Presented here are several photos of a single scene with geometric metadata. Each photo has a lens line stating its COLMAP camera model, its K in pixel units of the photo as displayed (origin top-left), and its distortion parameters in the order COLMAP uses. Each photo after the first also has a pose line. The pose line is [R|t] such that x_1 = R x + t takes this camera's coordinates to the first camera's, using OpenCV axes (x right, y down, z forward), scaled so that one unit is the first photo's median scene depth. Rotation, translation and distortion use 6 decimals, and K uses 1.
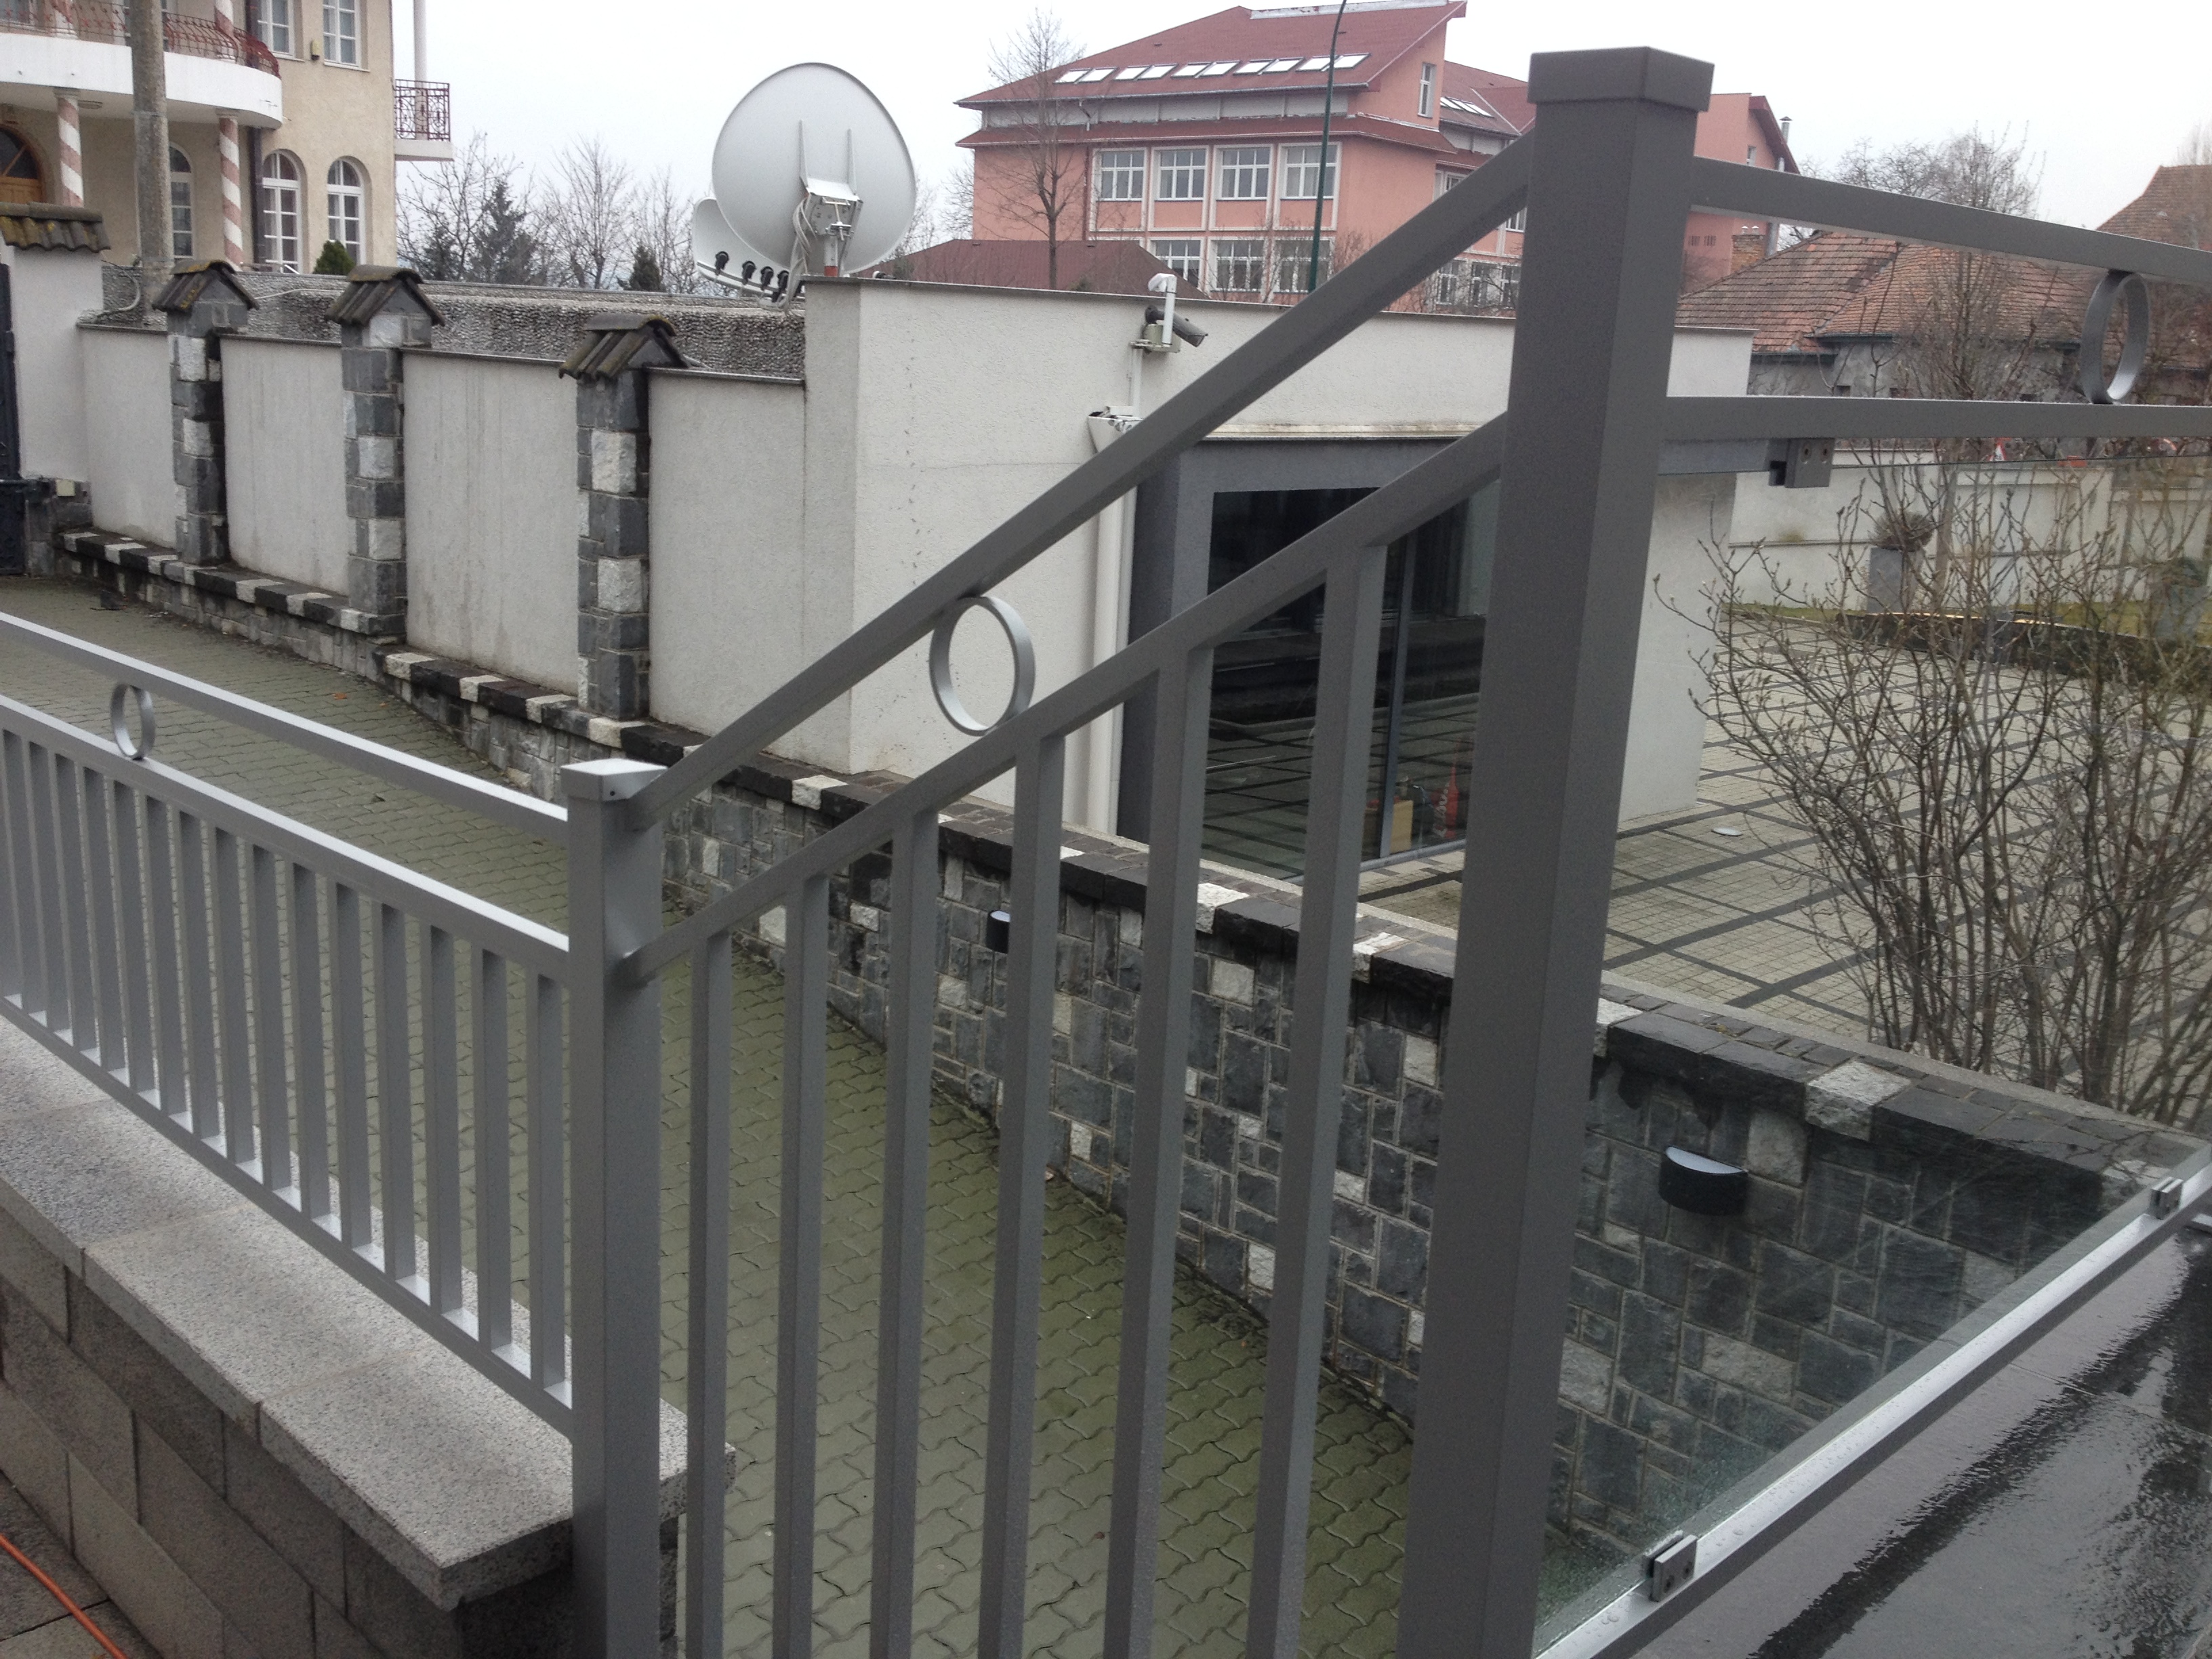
lens RADIAL K [[2062.0, 0, 1077.6], [0, 2062.0, 839.0], [0, 0, 1]] dist [0.118483, -0.270518]
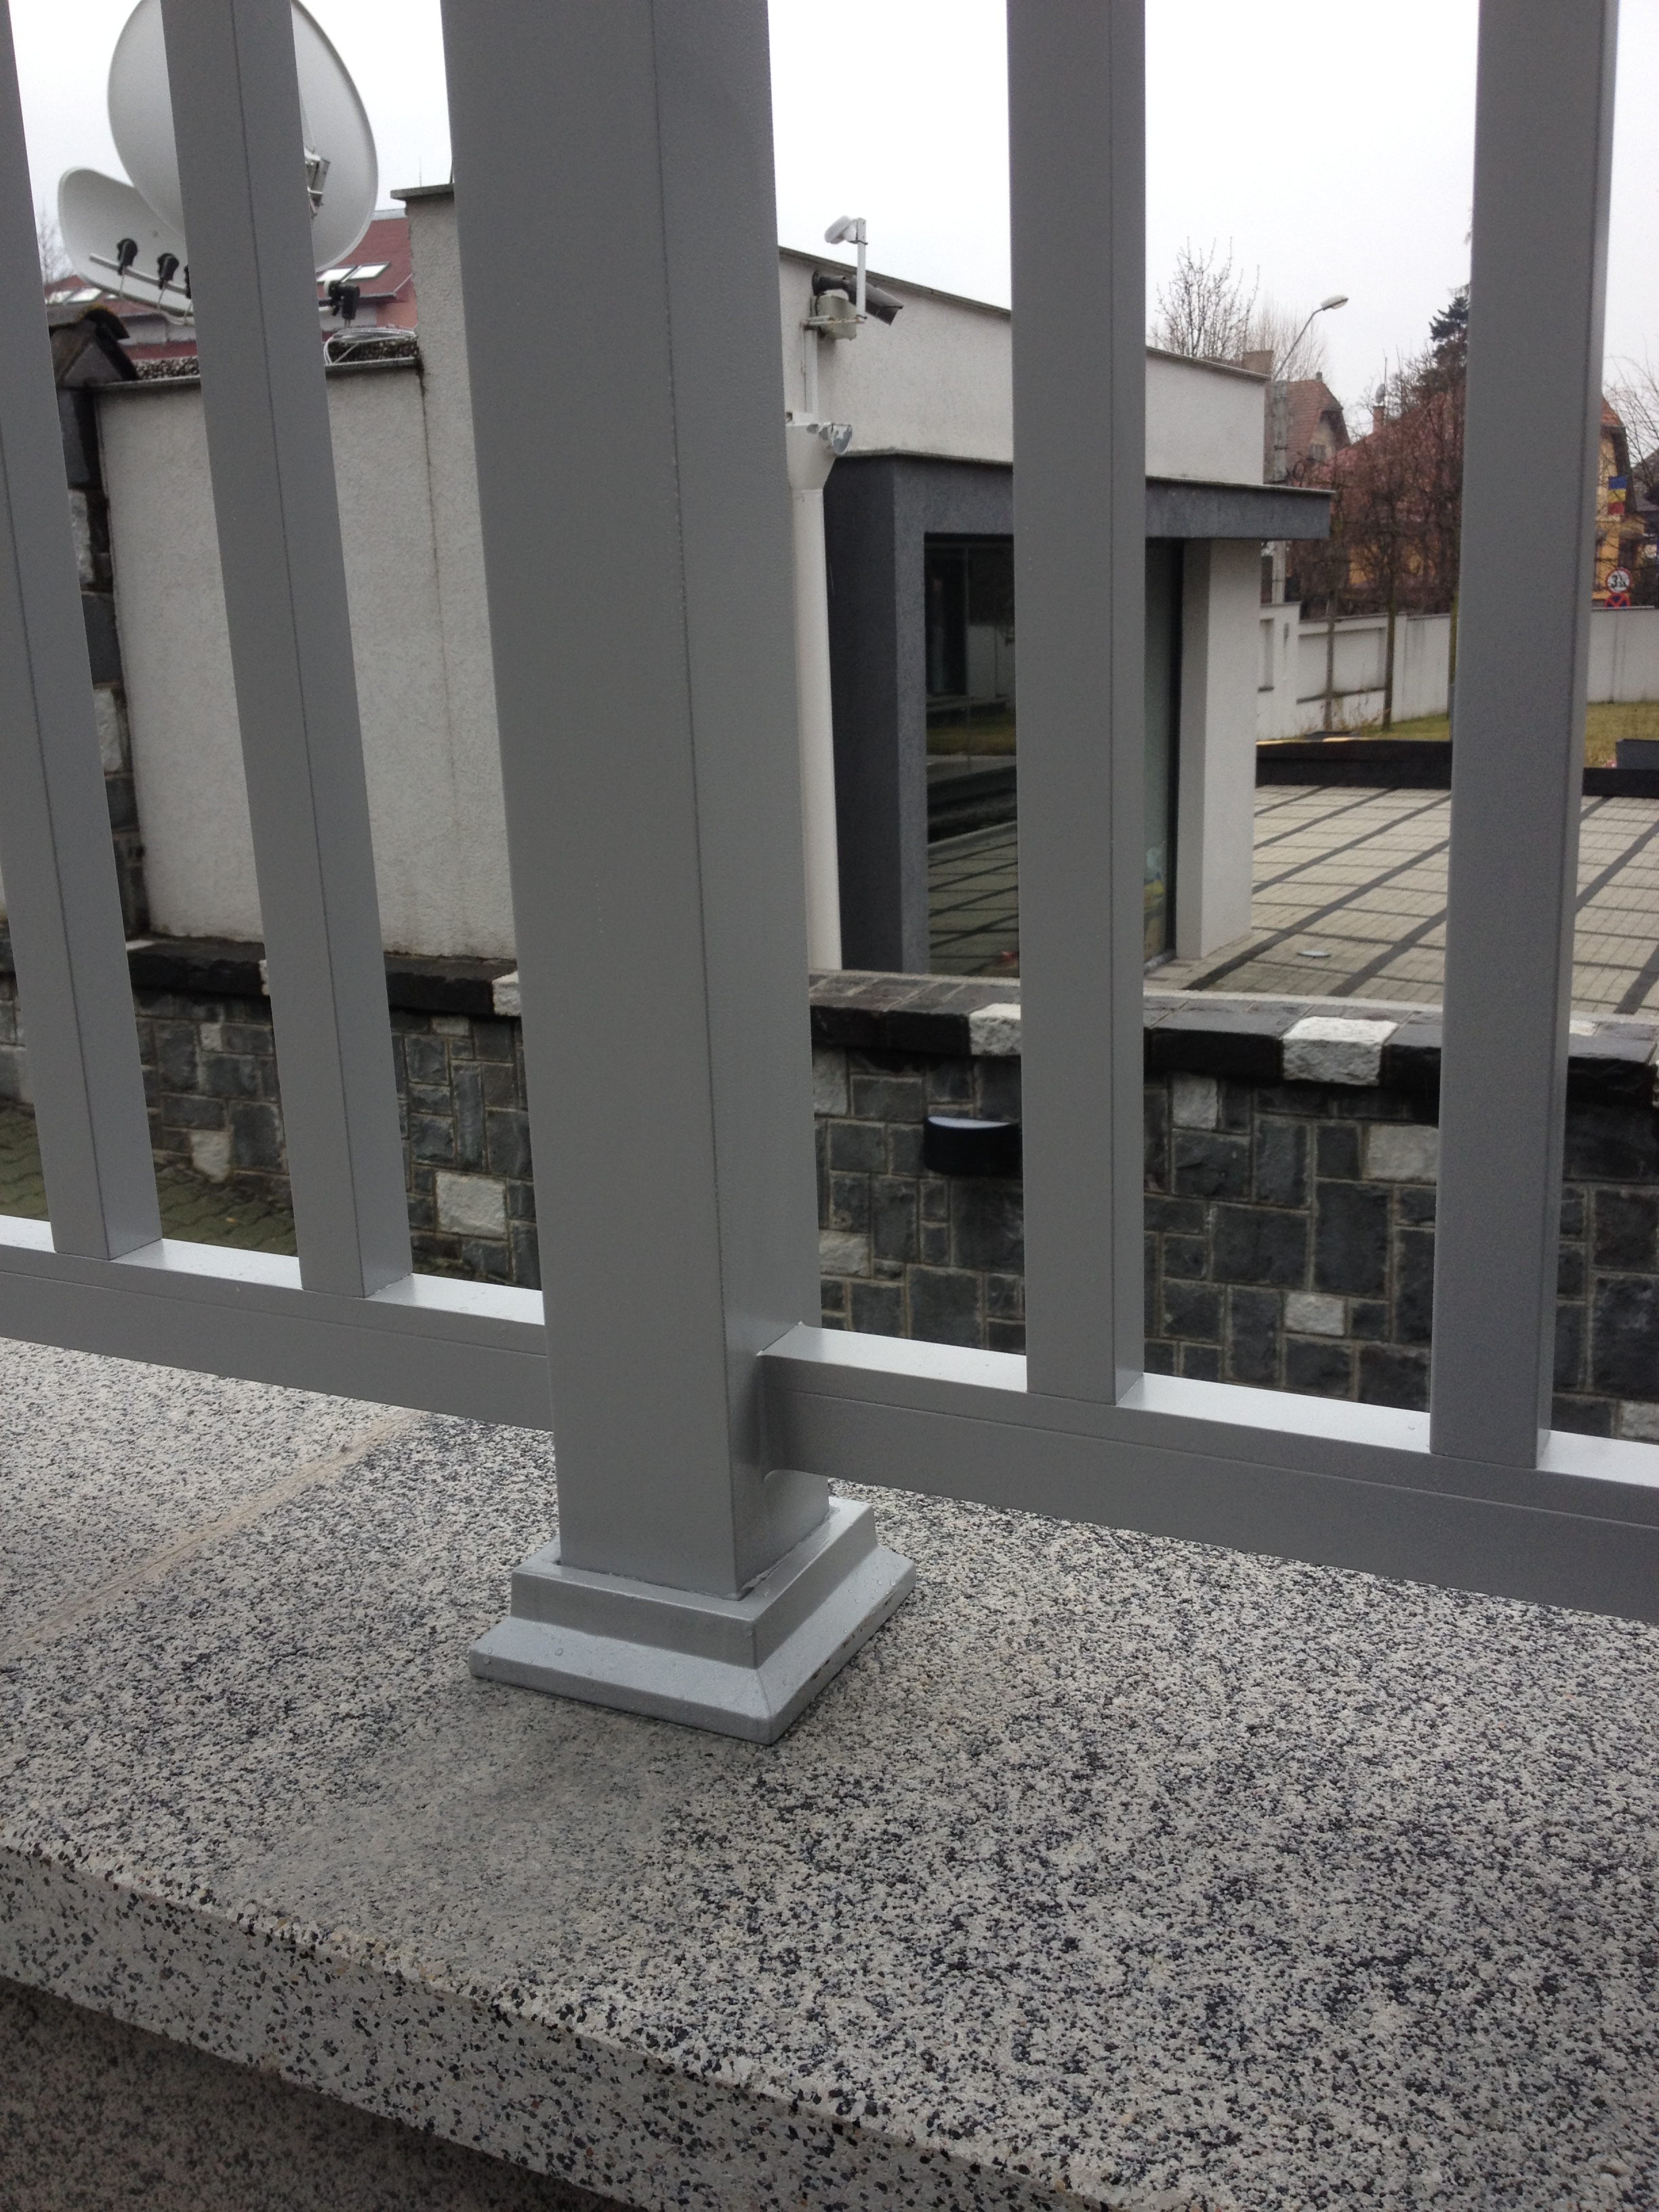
lens RADIAL K [[2062.0, 0, 829.5], [0, 2062.0, 1106.0], [0, 0, 1]] dist [0.118483, -0.270518]
pose [[0.937853, -0.147164, 0.314284, -0.233201], [0.143948, 0.989016, 0.033553, 0.004018], [-0.315770, 0.013773, 0.948736, 0.327223]]
